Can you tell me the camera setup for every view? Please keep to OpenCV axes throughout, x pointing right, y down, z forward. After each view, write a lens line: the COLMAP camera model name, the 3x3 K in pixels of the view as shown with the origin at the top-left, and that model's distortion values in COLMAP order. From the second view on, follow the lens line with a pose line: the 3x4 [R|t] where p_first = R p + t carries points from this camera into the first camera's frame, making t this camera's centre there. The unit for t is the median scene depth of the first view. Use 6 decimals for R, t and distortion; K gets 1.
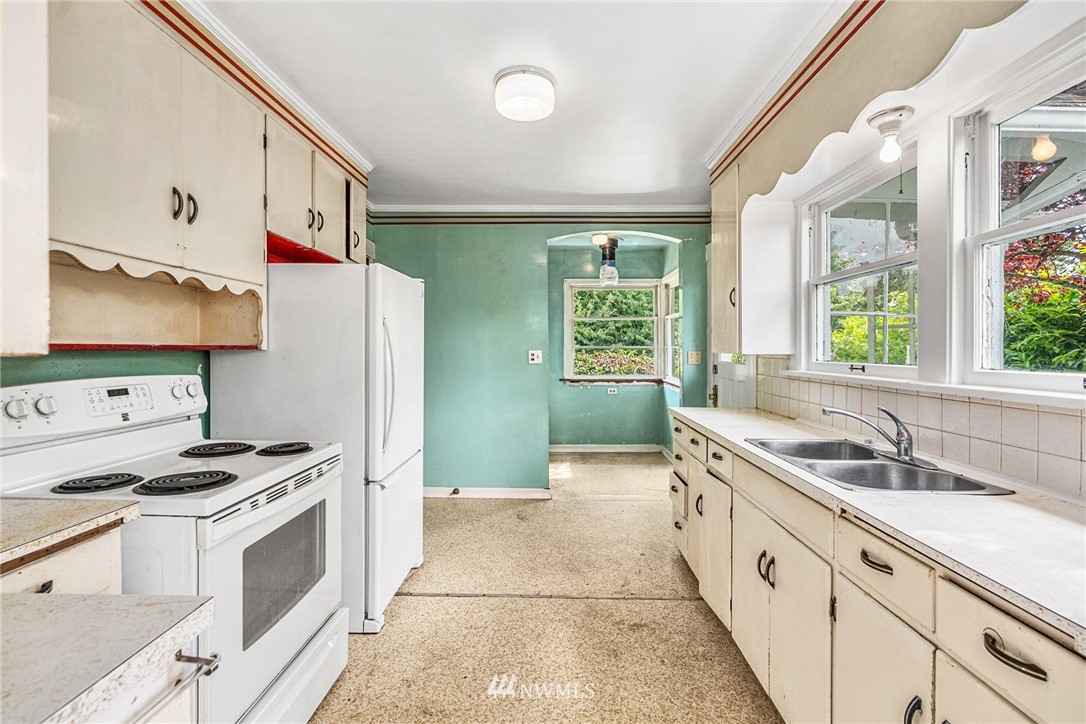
lens RADIAL K [[495.7, 0, 543.8], [0, 495.7, 354.6], [0, 0, 1]] dist [0.000002, 0.000055]
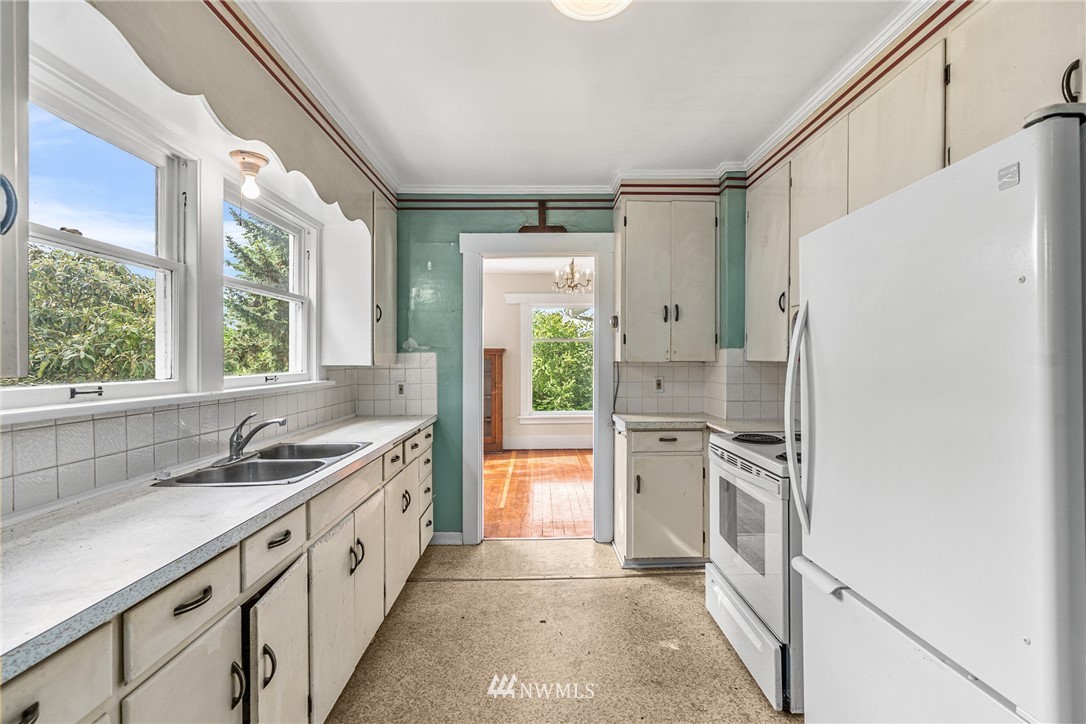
lens RADIAL K [[495.7, 0, 544.1], [0, 495.7, 359.7], [0, 0, 1]] dist [0.000002, 0.000055]
pose [[-0.999332, 0.001000, -0.036526, 0.059264], [0.000575, 0.999932, 0.011648, -0.027065], [0.036535, 0.011620, -0.999265, 1.988306]]
